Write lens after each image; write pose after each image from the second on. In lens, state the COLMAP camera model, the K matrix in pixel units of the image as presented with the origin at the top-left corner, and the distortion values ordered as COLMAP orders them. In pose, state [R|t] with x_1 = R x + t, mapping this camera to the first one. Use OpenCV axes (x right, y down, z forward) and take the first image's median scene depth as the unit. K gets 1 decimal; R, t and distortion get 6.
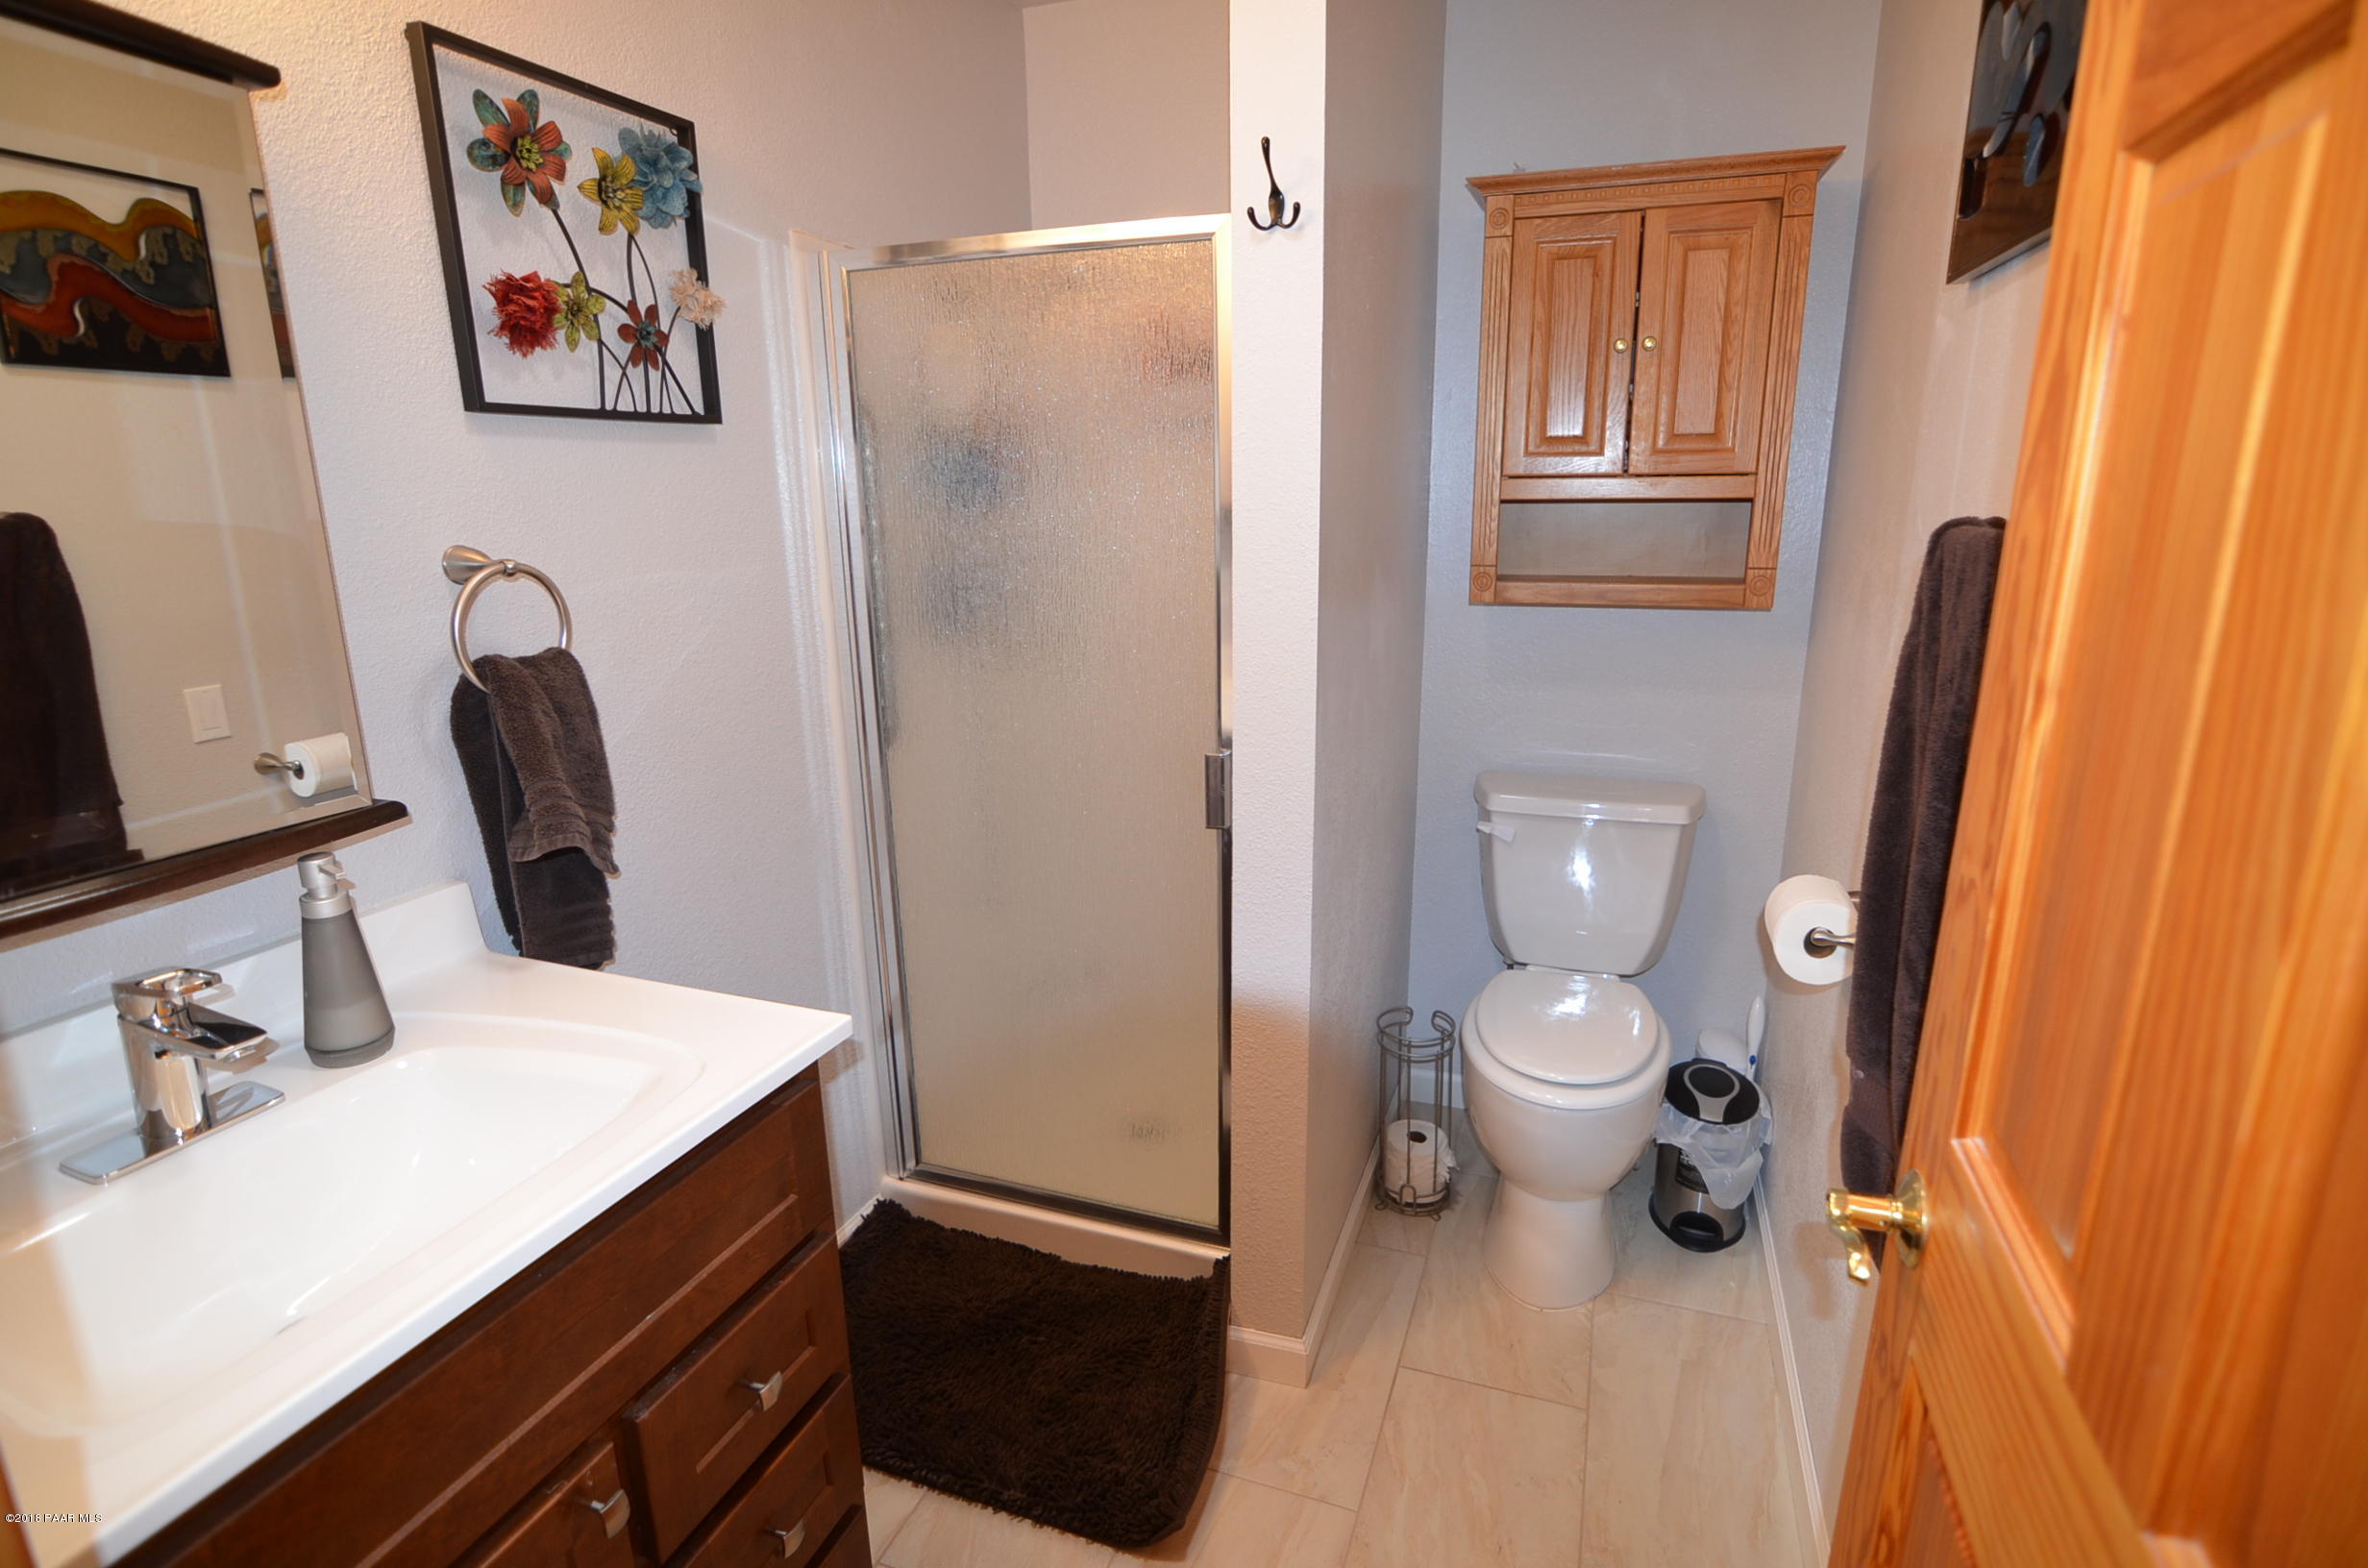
lens RADIAL K [[1155.4, 0, 1201.4], [0, 1155.4, 786.8], [0, 0, 1]] dist [-0.036681, 0.011261]
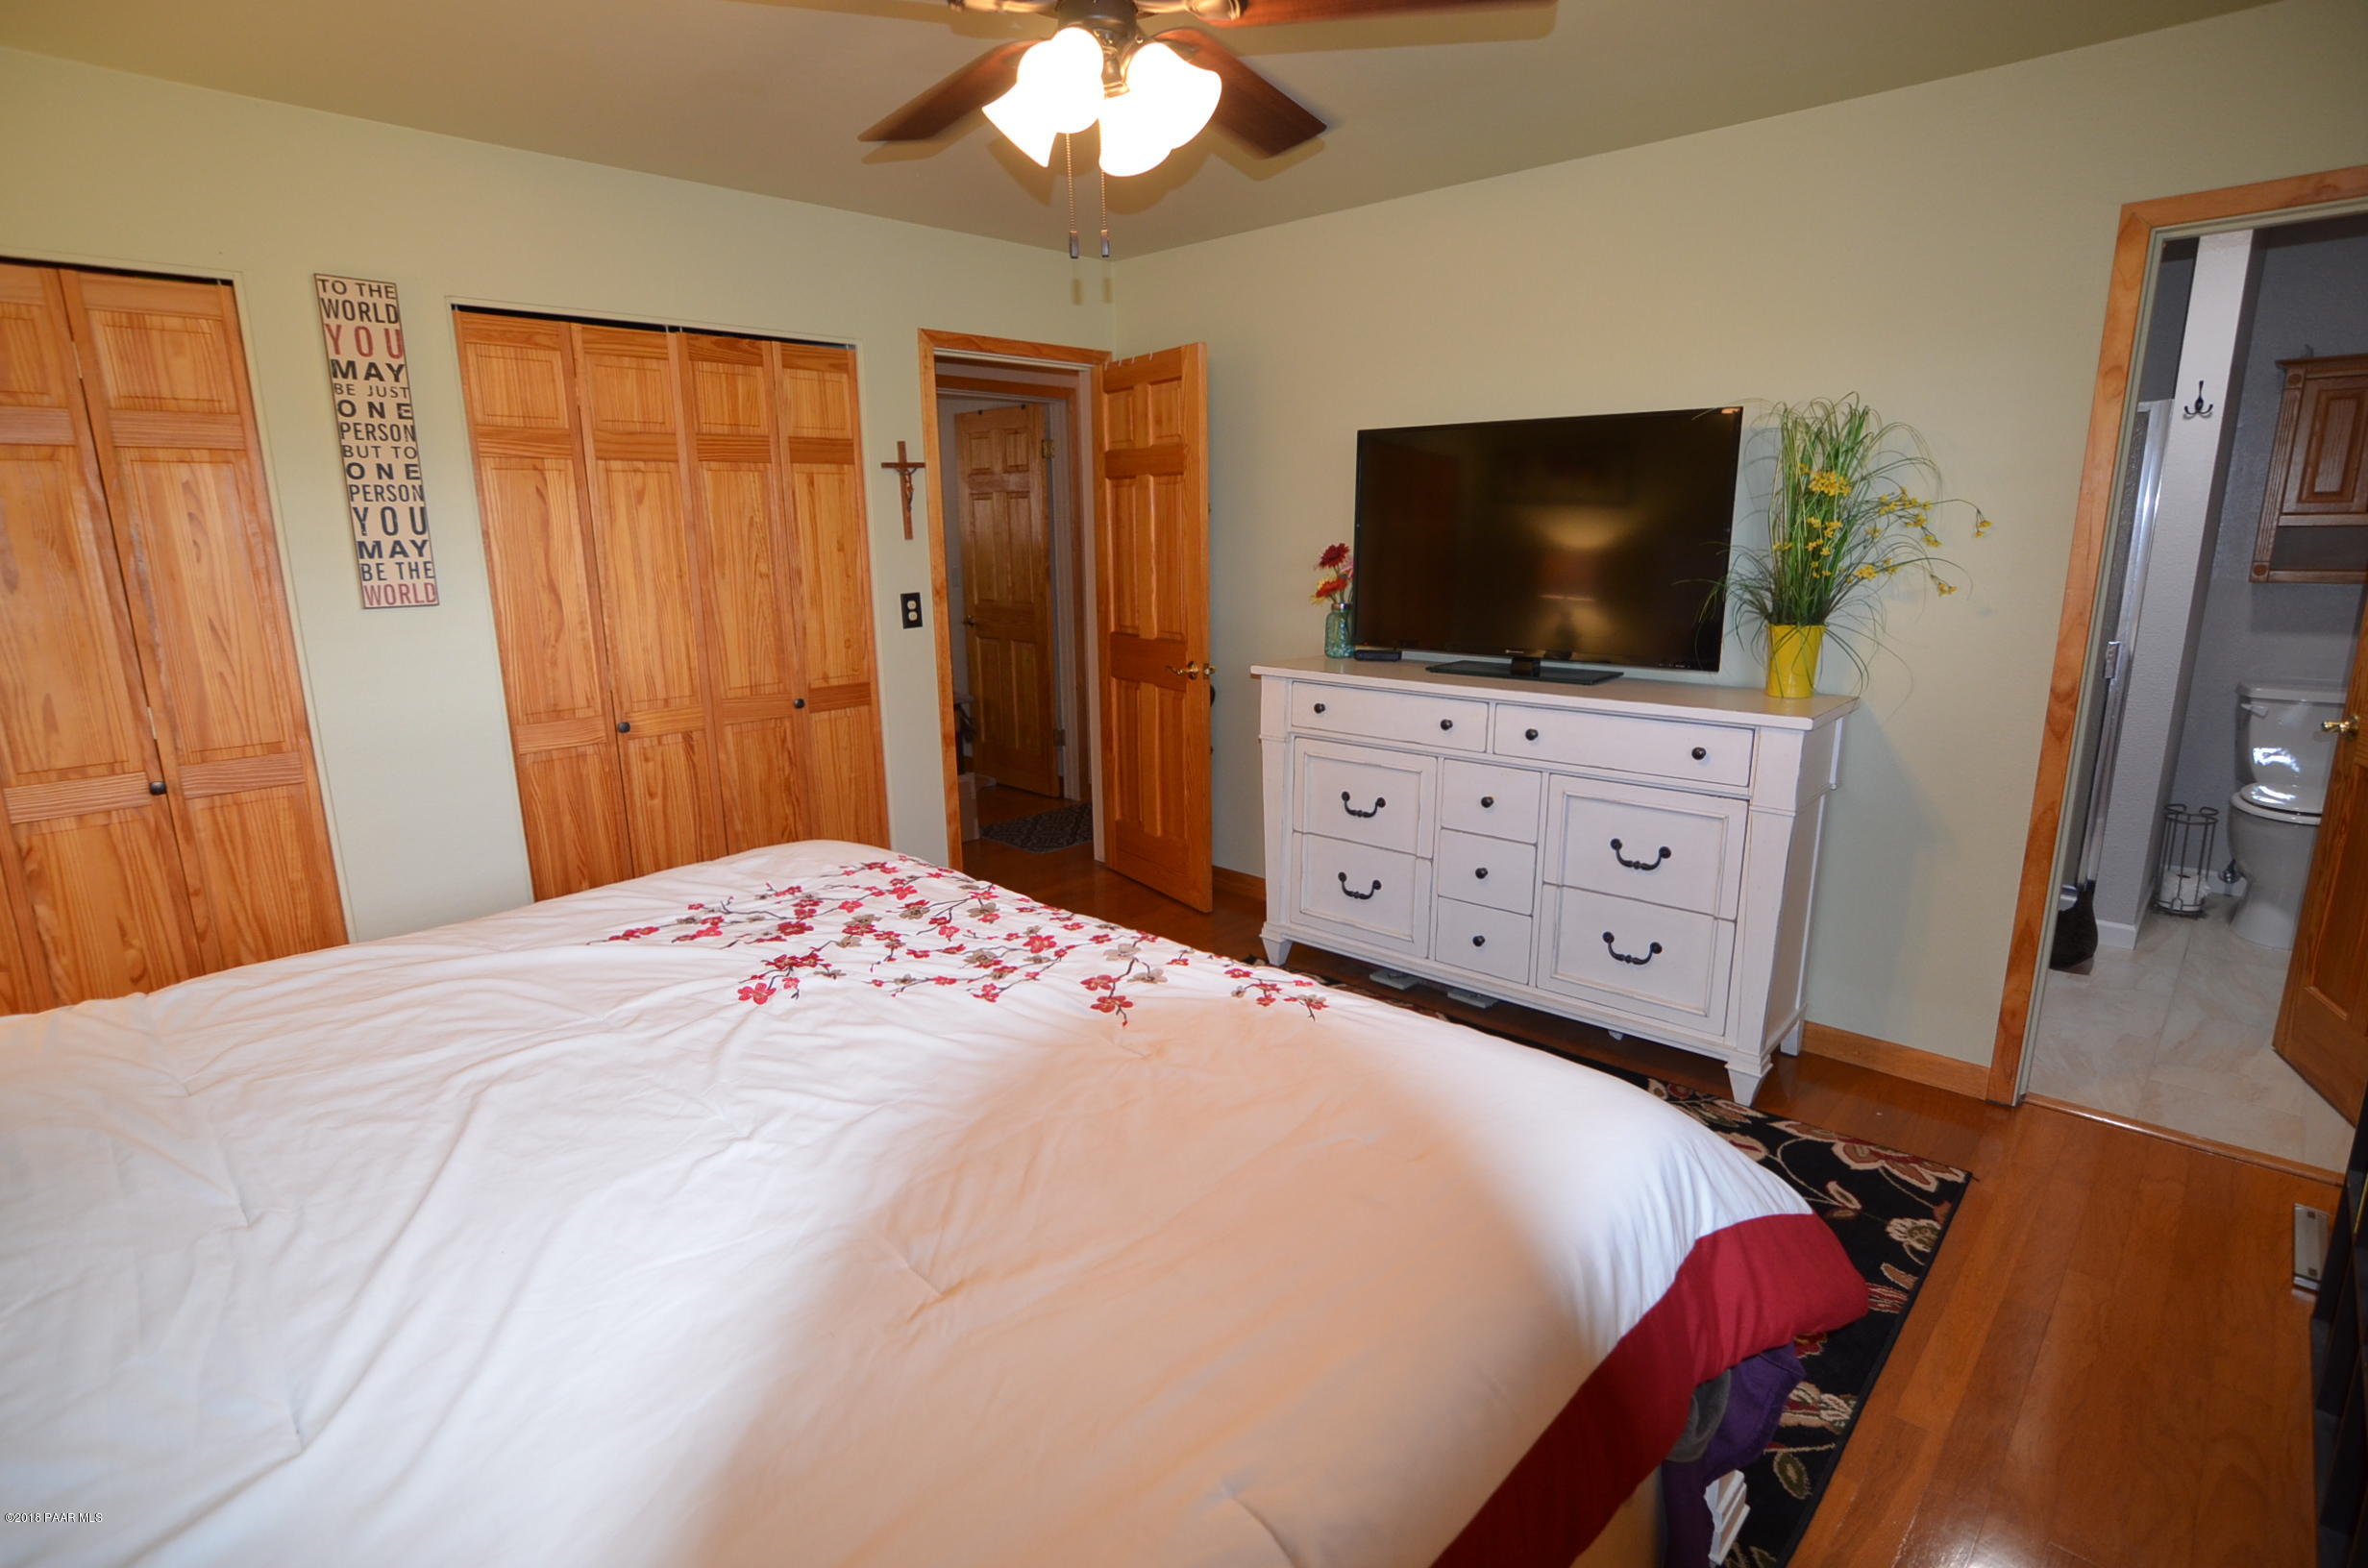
lens RADIAL K [[1157.7, 0, 1198.7], [0, 1157.7, 781.2], [0, 0, 1]] dist [-0.033976, 0.011328]
pose [[0.910260, 0.086120, -0.404981, -0.642816], [-0.097811, 0.995171, -0.008222, 0.406618], [0.402318, 0.047096, 0.914288, -1.582546]]
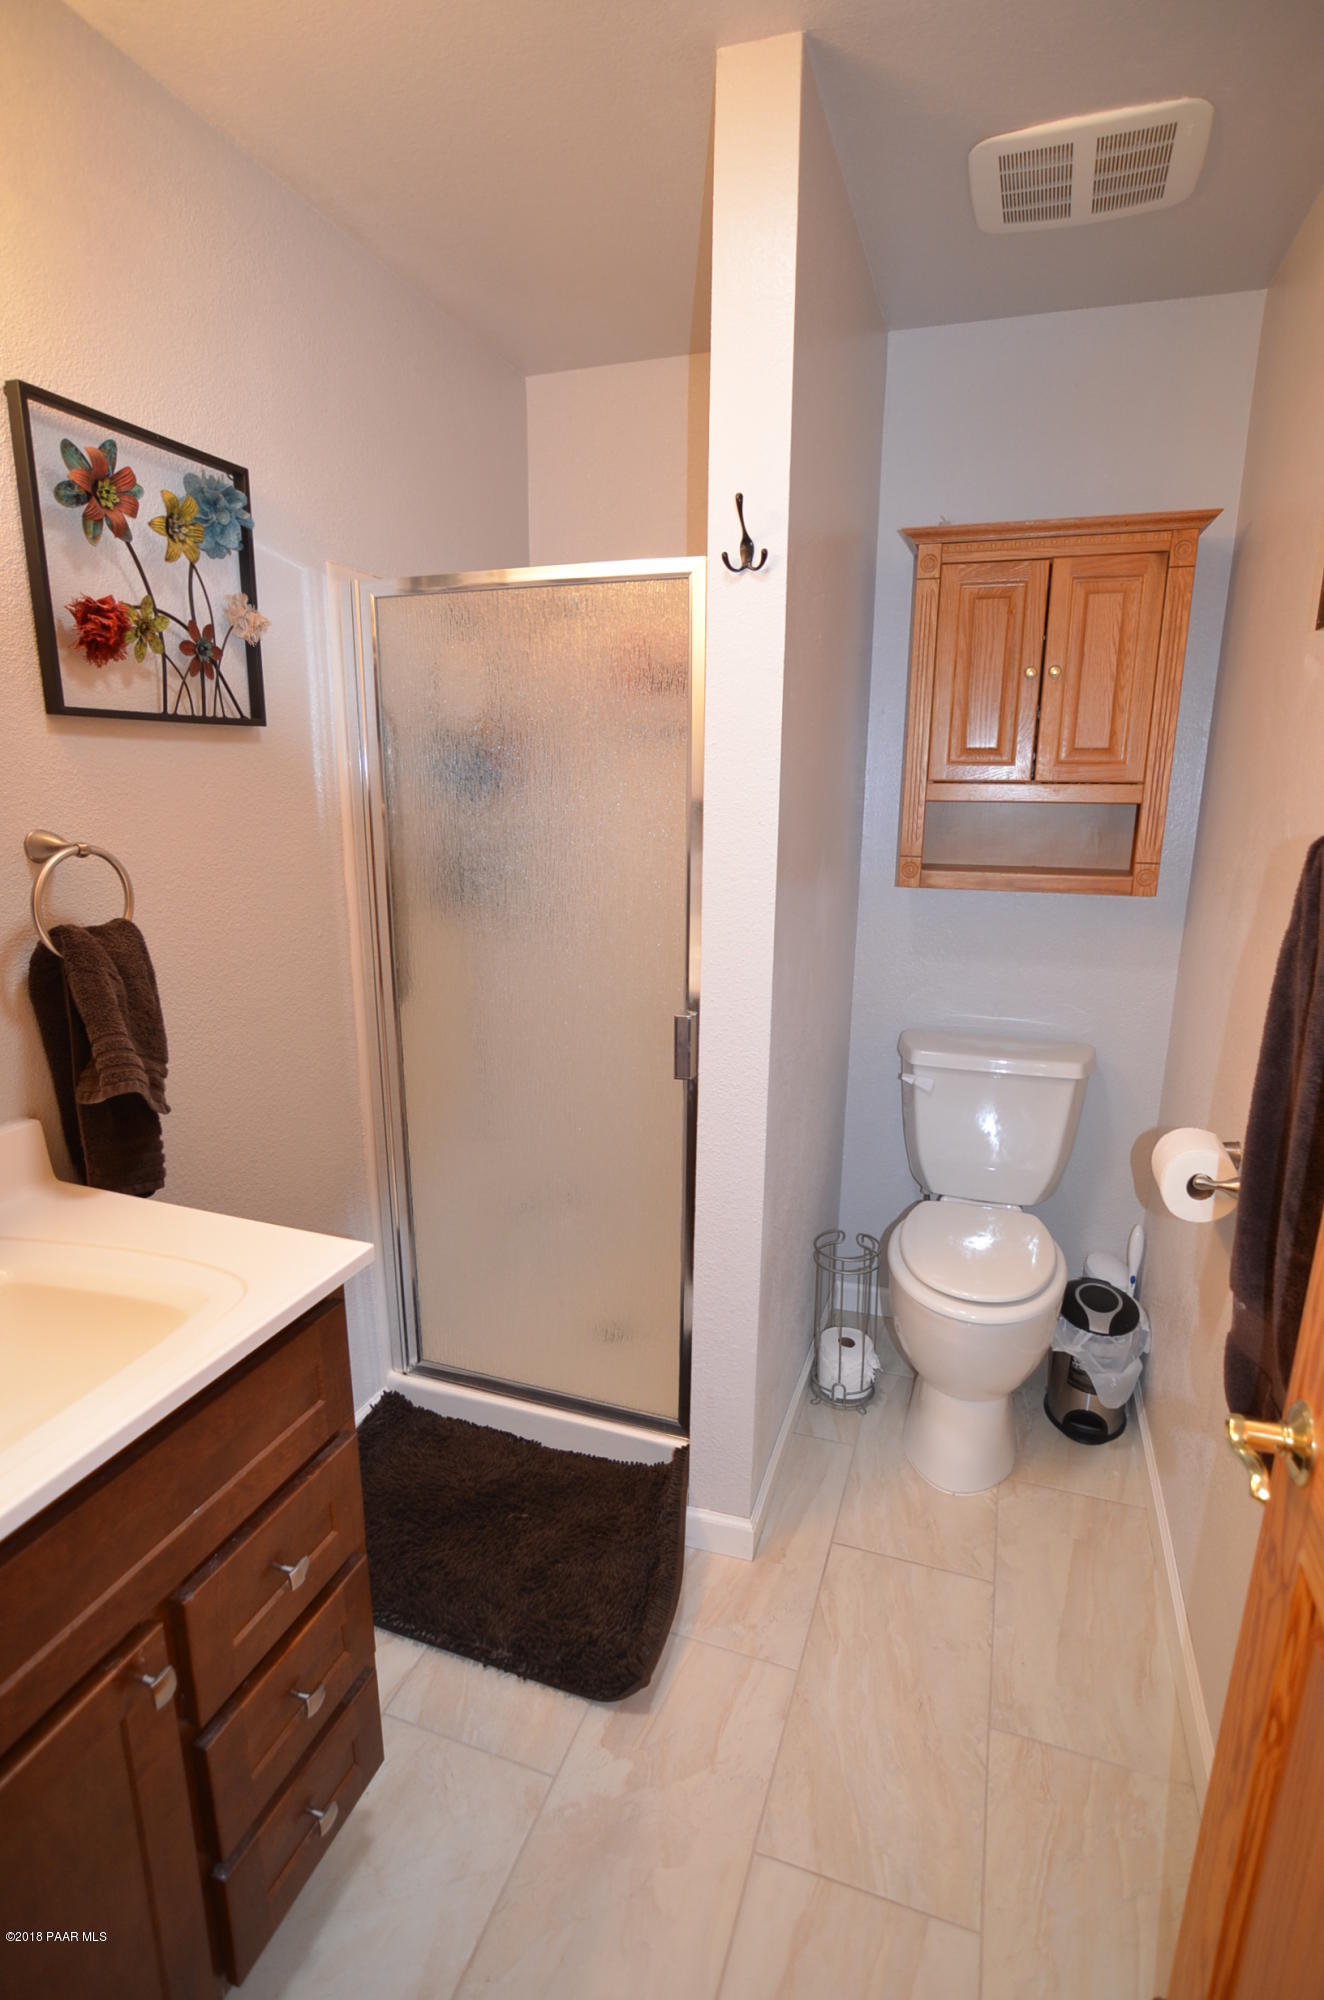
lens RADIAL K [[976.0, 0, 664.1], [0, 976.0, 1017.1], [0, 0, 1]] dist [-0.036681, 0.011261]
pose [[0.999826, 0.015604, 0.010250, -0.017449], [-0.015475, 0.999802, -0.012484, -0.013766], [-0.010442, 0.012323, 0.999870, 0.013127]]
